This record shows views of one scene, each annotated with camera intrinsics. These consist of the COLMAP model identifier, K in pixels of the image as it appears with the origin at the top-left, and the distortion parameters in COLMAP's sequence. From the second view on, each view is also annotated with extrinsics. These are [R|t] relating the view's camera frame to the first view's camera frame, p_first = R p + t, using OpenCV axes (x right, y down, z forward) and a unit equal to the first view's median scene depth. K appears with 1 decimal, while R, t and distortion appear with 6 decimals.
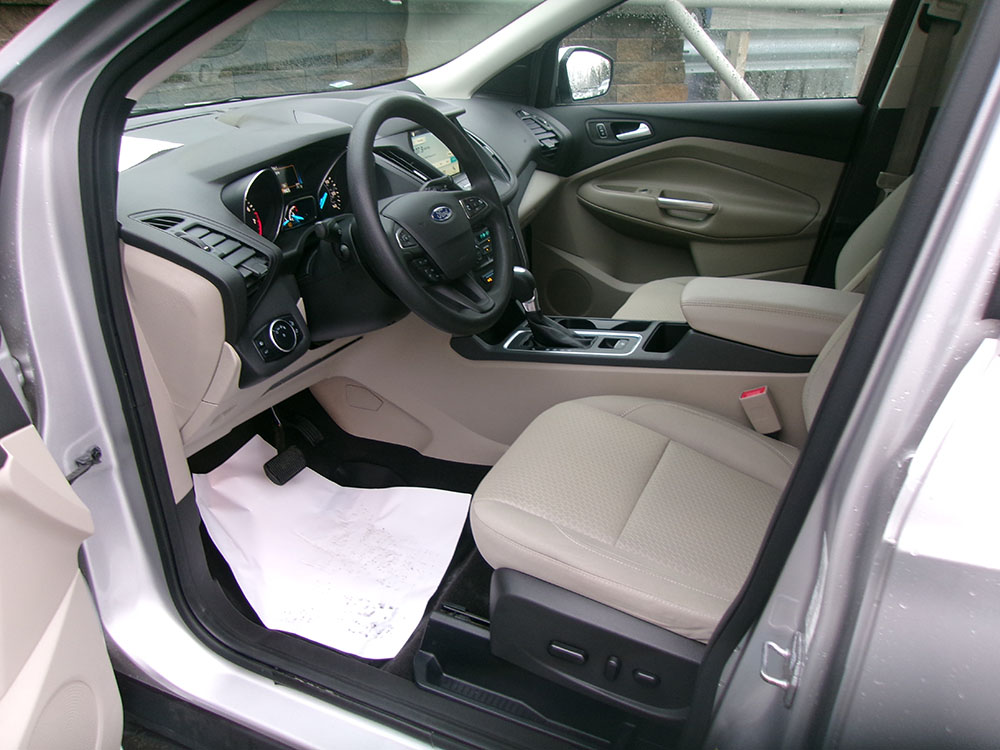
lens RADIAL K [[773.1, 0, 495.1], [0, 773.1, 373.7], [0, 0, 1]] dist [-0.019533, 0.041244]
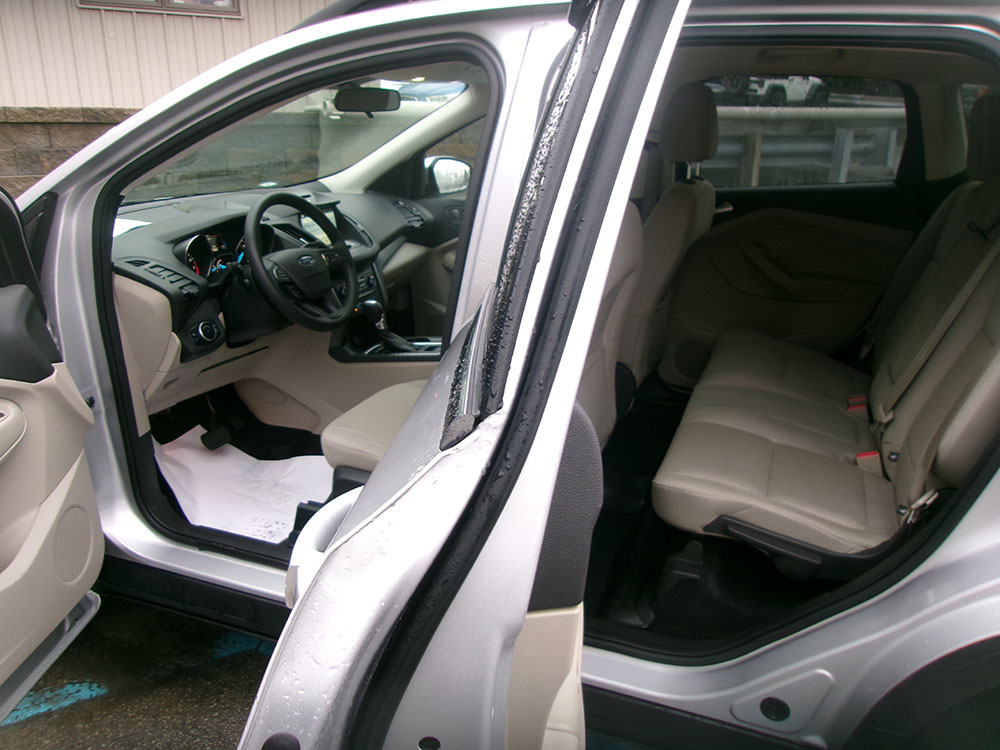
lens RADIAL K [[773.1, 0, 495.1], [0, 773.1, 373.7], [0, 0, 1]] dist [-0.019533, 0.041244]
pose [[0.999246, -0.014524, 0.036003, 0.250733], [0.018491, 0.993488, -0.112429, 0.211227], [-0.034136, 0.113010, 0.993007, -0.589101]]
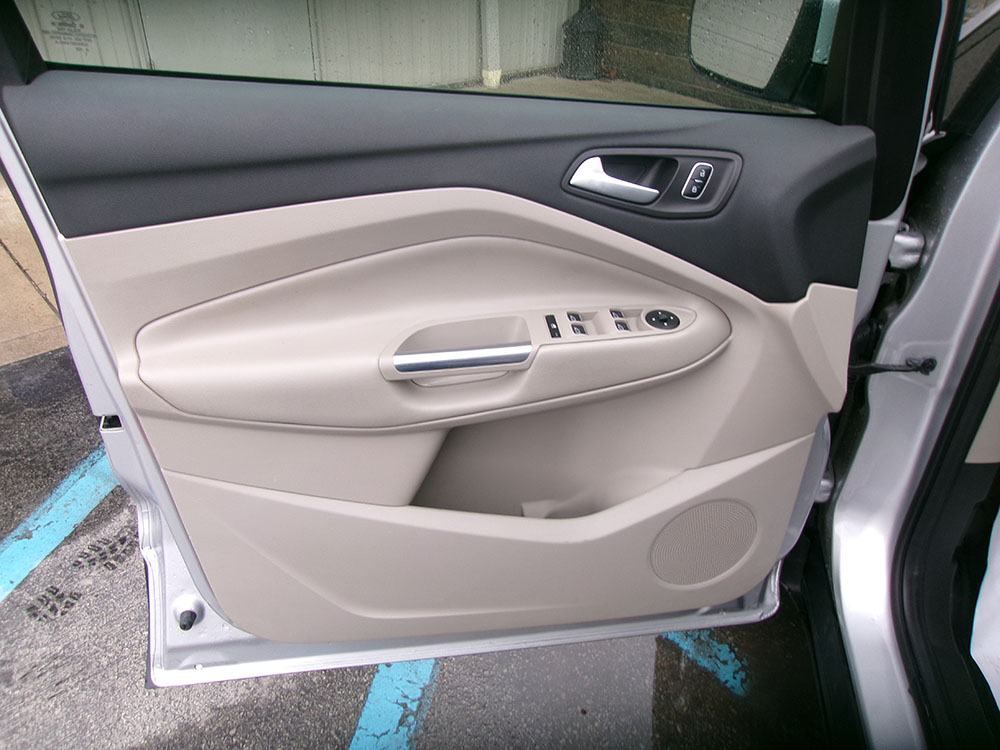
lens RADIAL K [[773.1, 0, 495.1], [0, 773.1, 373.7], [0, 0, 1]] dist [-0.019533, 0.041244]
pose [[0.231834, 0.528343, -0.816766, 0.119377], [-0.432236, 0.808150, 0.400082, -0.030975], [0.871450, 0.260283, 0.415726, 0.123696]]
